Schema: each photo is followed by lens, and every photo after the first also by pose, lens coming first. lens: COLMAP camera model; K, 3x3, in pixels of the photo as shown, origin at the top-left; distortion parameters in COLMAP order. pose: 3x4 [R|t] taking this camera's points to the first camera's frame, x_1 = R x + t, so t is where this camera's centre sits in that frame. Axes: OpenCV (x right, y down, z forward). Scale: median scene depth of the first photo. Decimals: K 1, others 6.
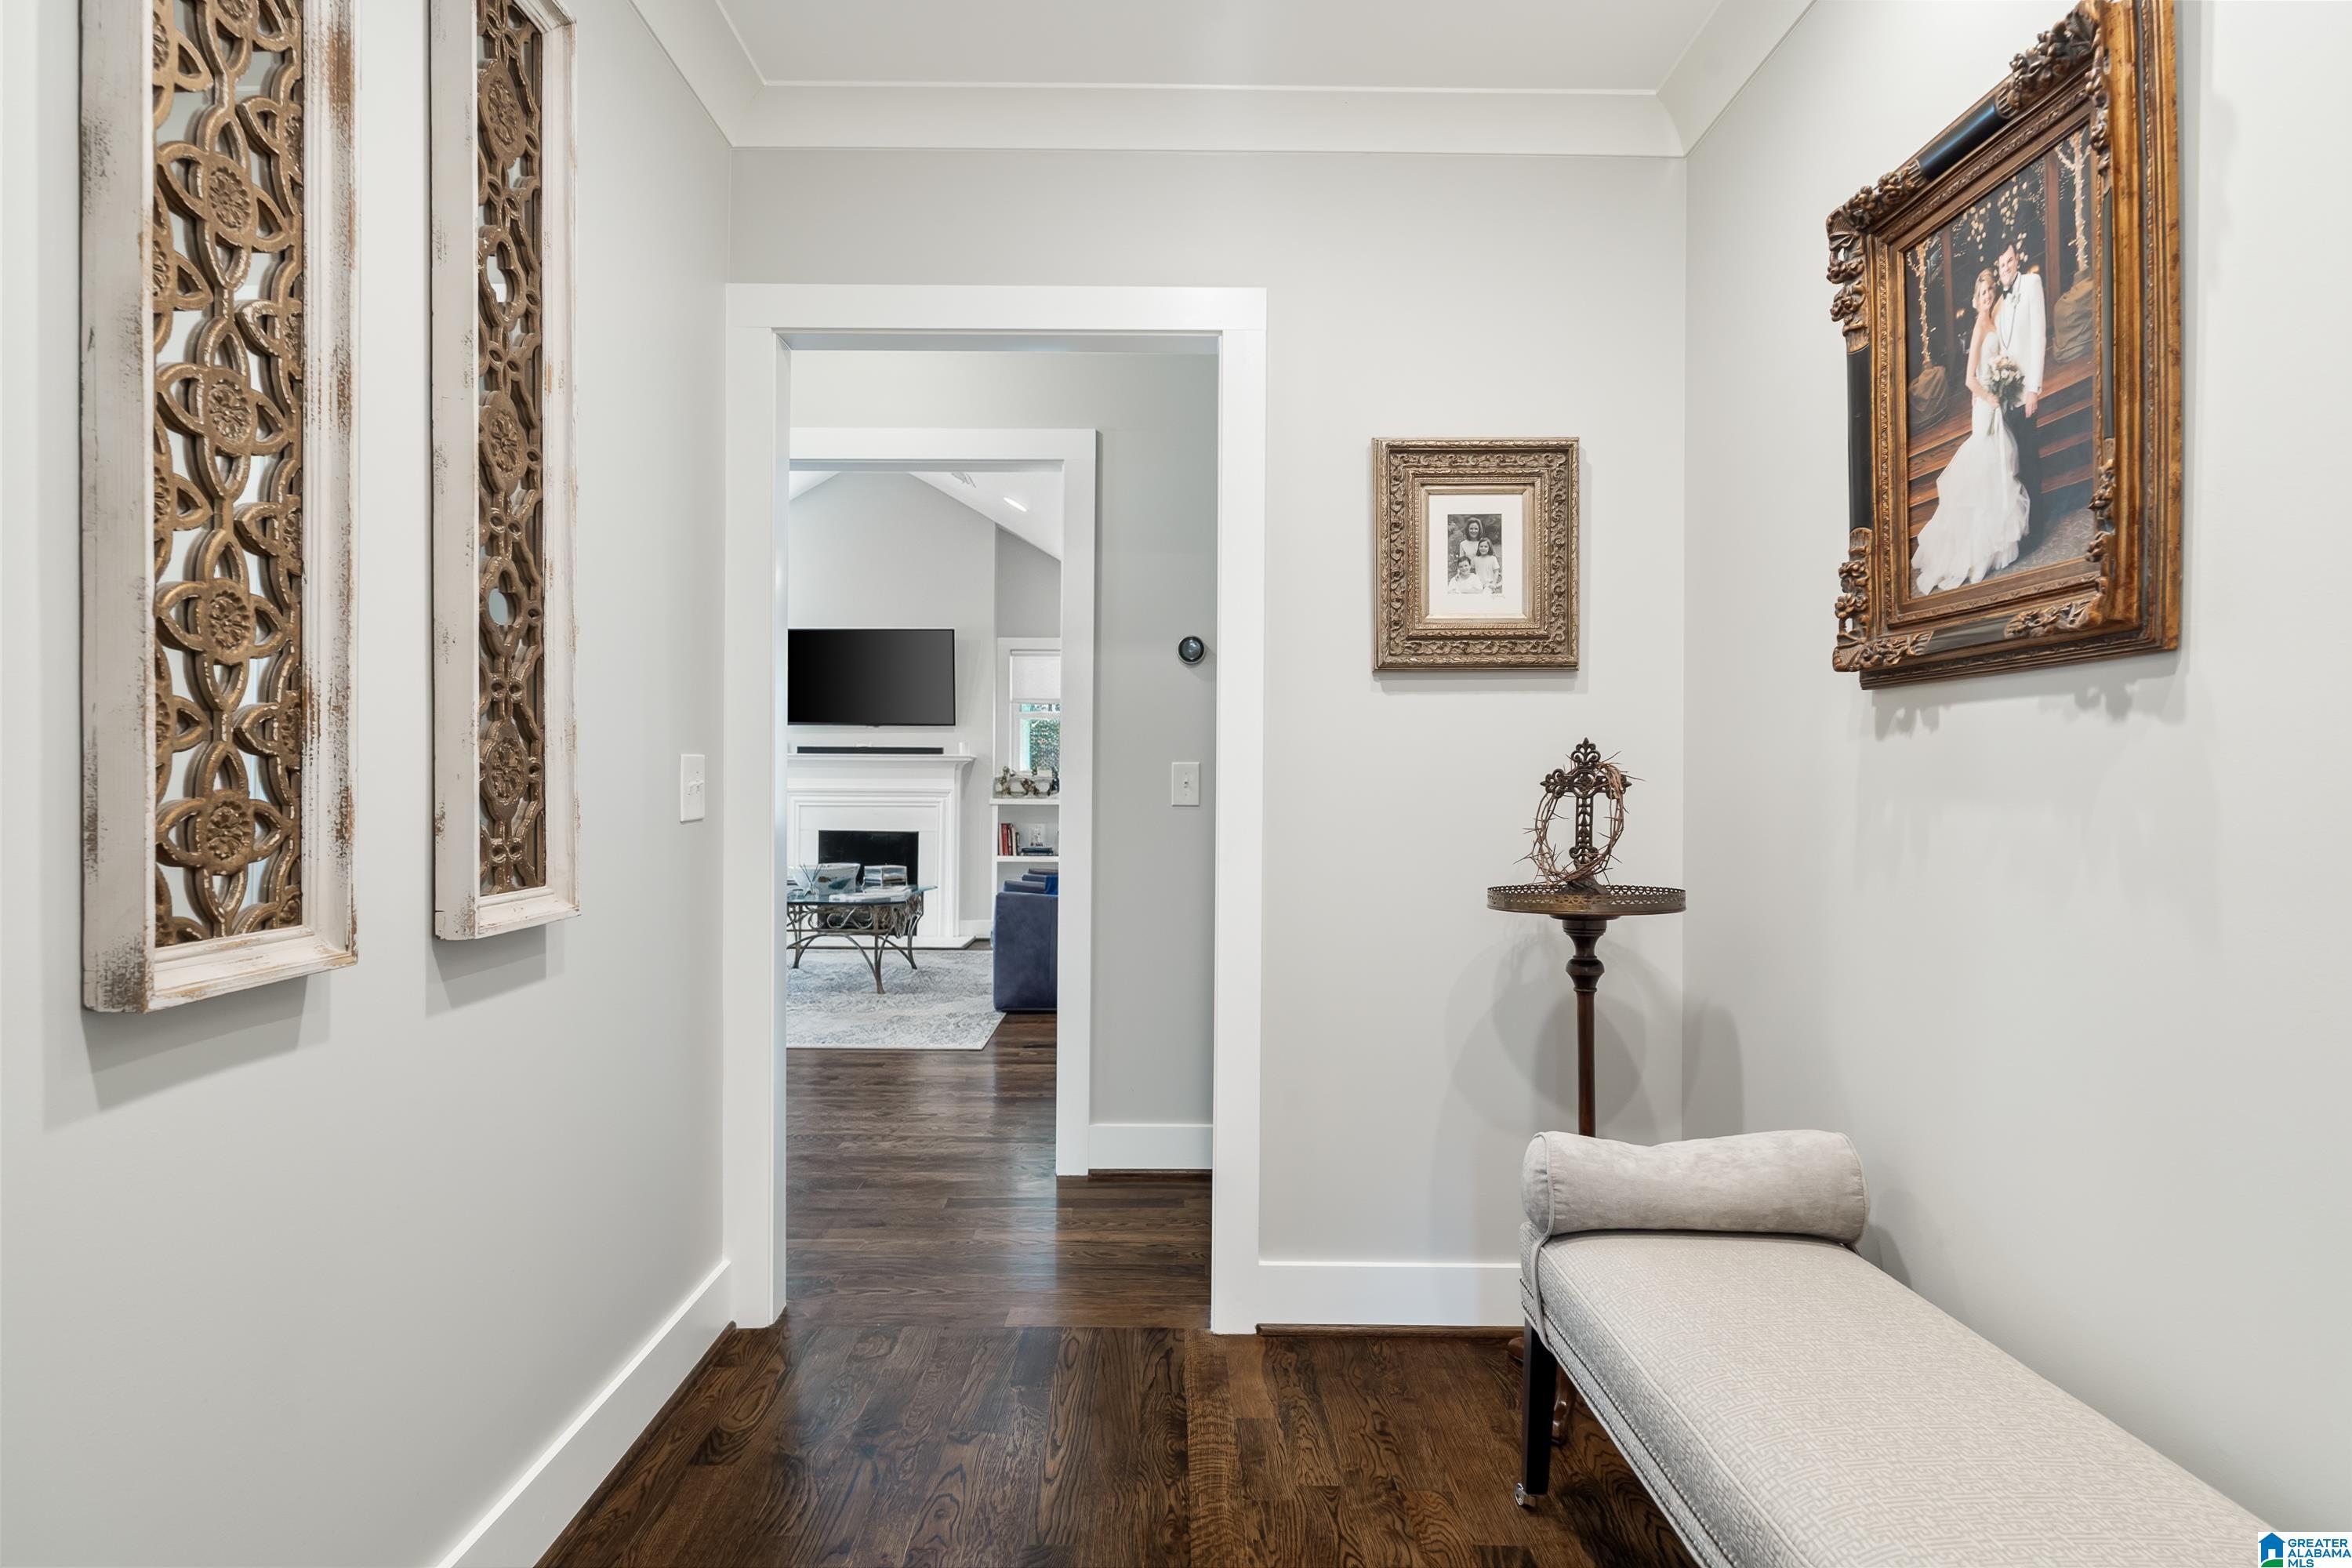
lens RADIAL K [[1482.6, 0, 1176.7], [0, 1482.6, 780.9], [0, 0, 1]] dist [0.000056, -0.002800]
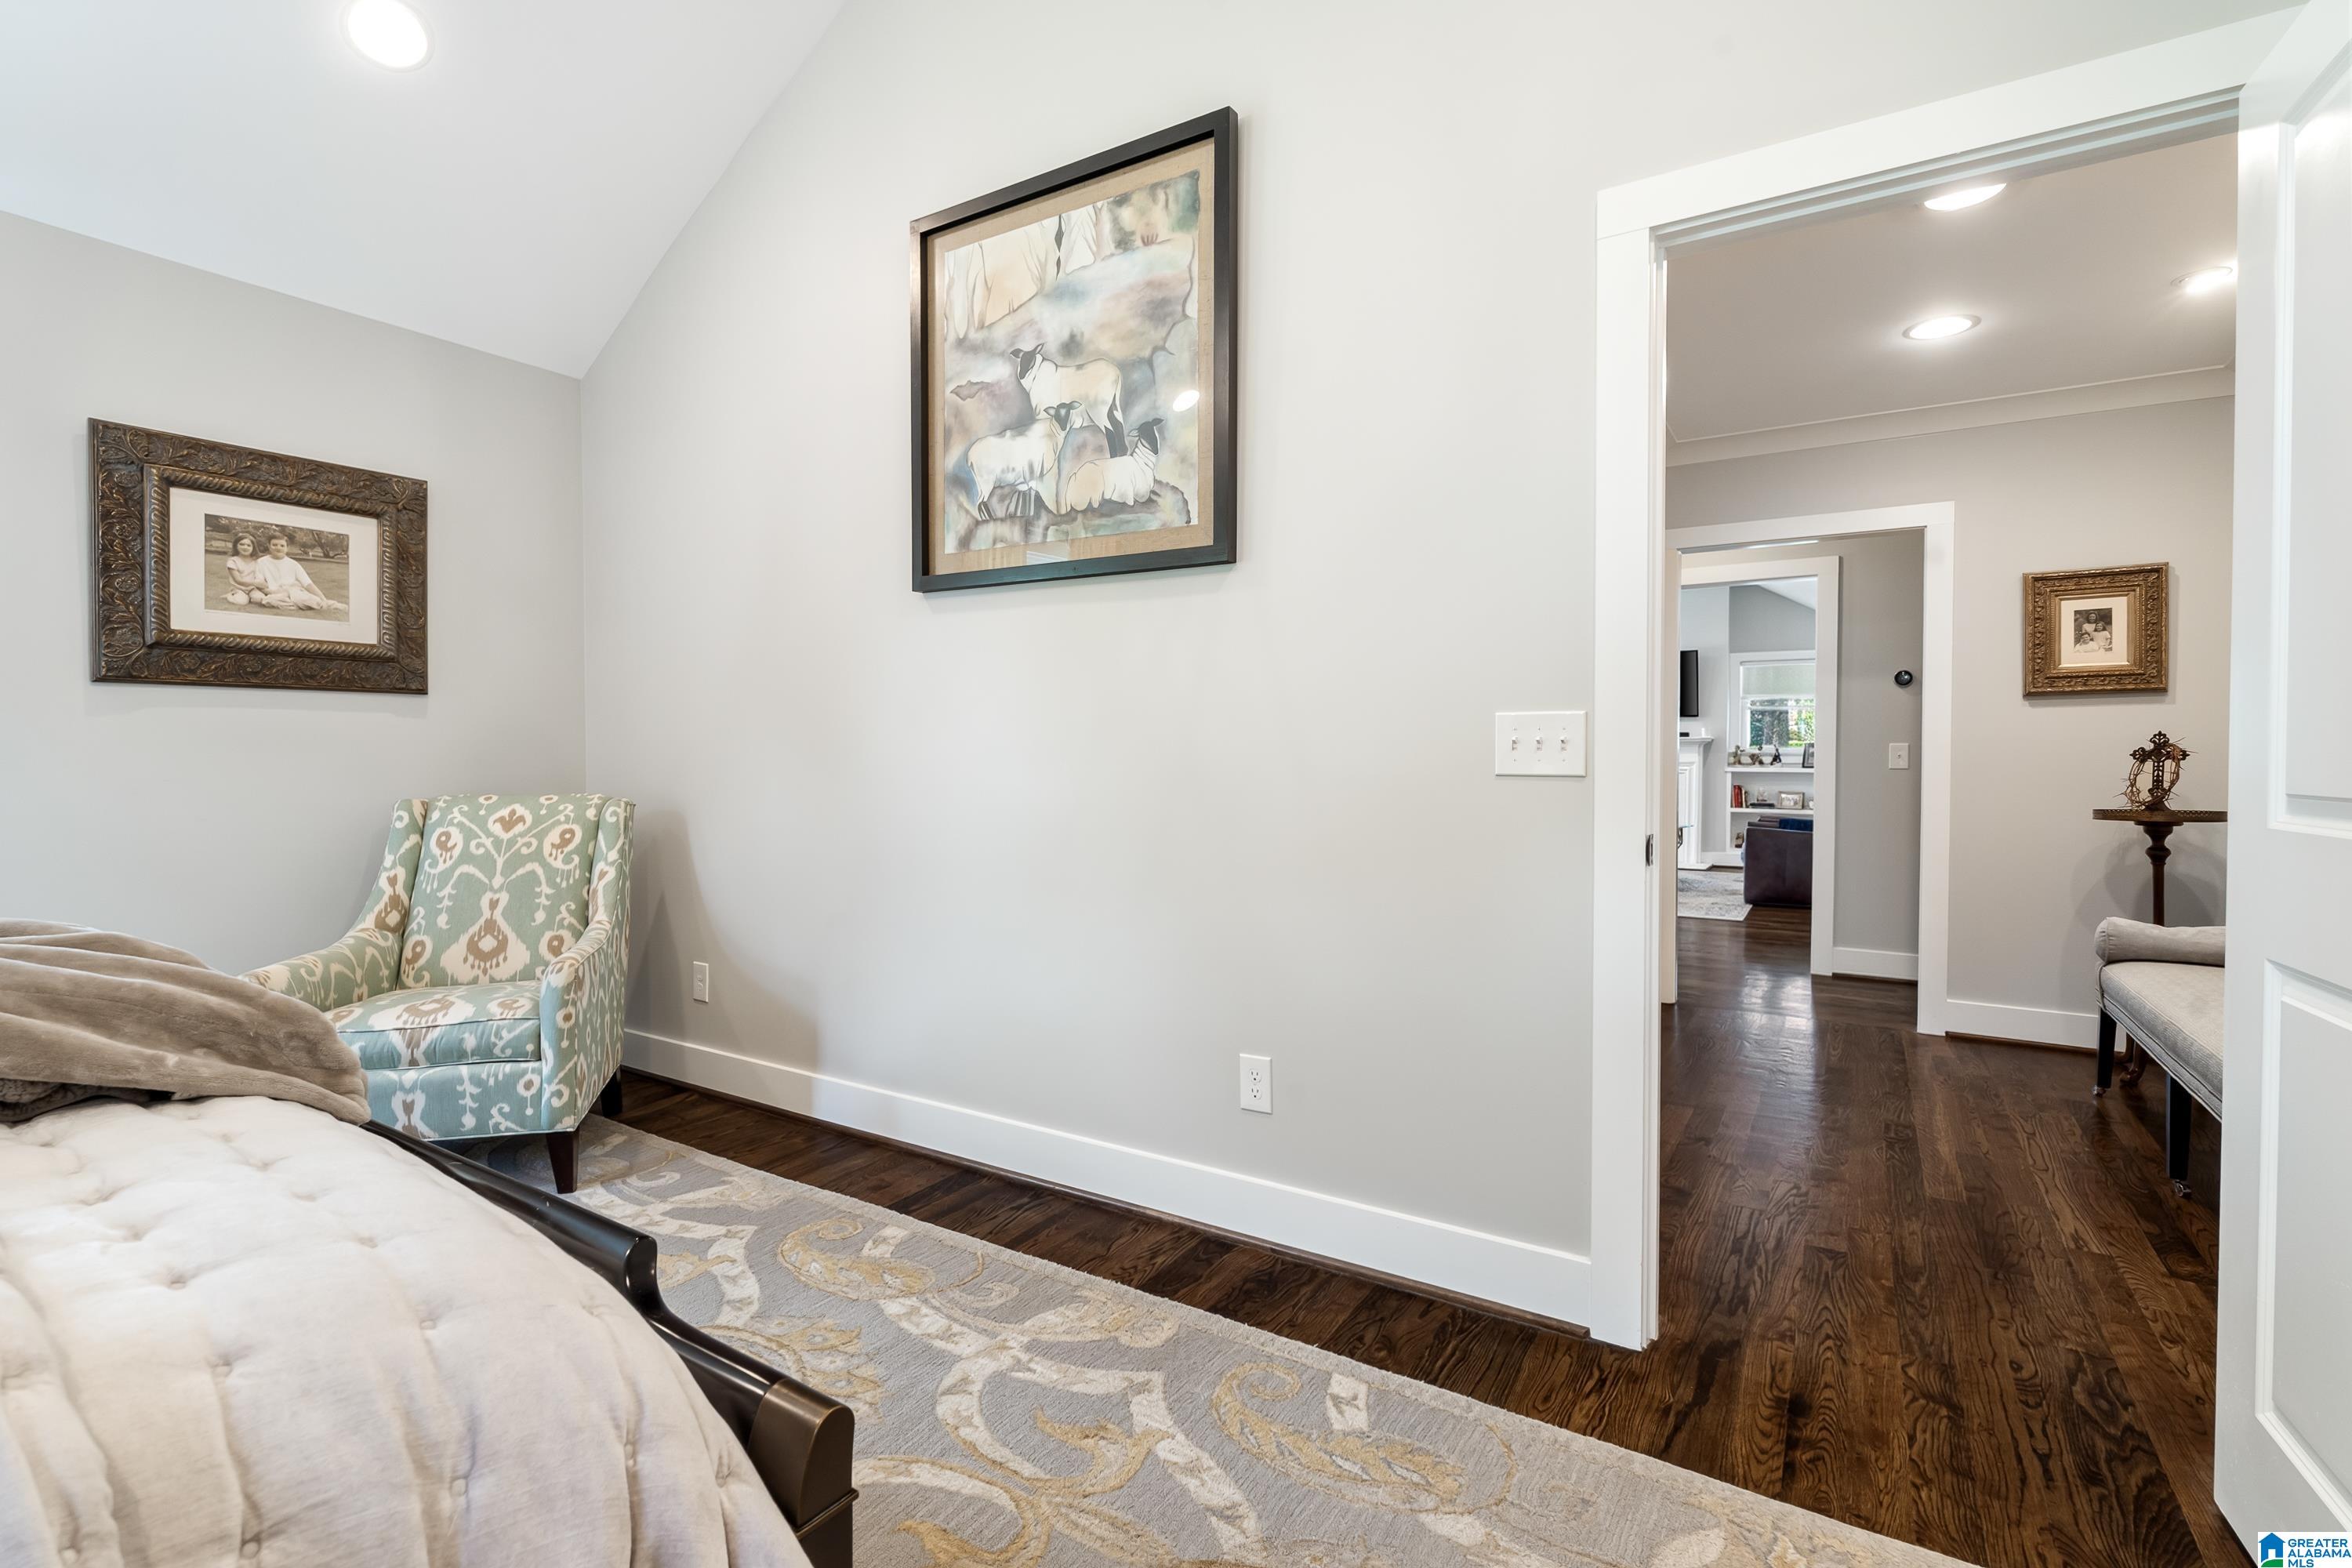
lens RADIAL K [[1086.4, 0, 1170.9], [0, 1086.4, 772.2], [0, 0, 1]] dist [0.000102, 0.000093]
pose [[0.839231, 0.004750, -0.543755, -0.026414], [0.003493, 0.999894, 0.014125, -0.000008], [0.543764, -0.013753, 0.839125, -0.765658]]
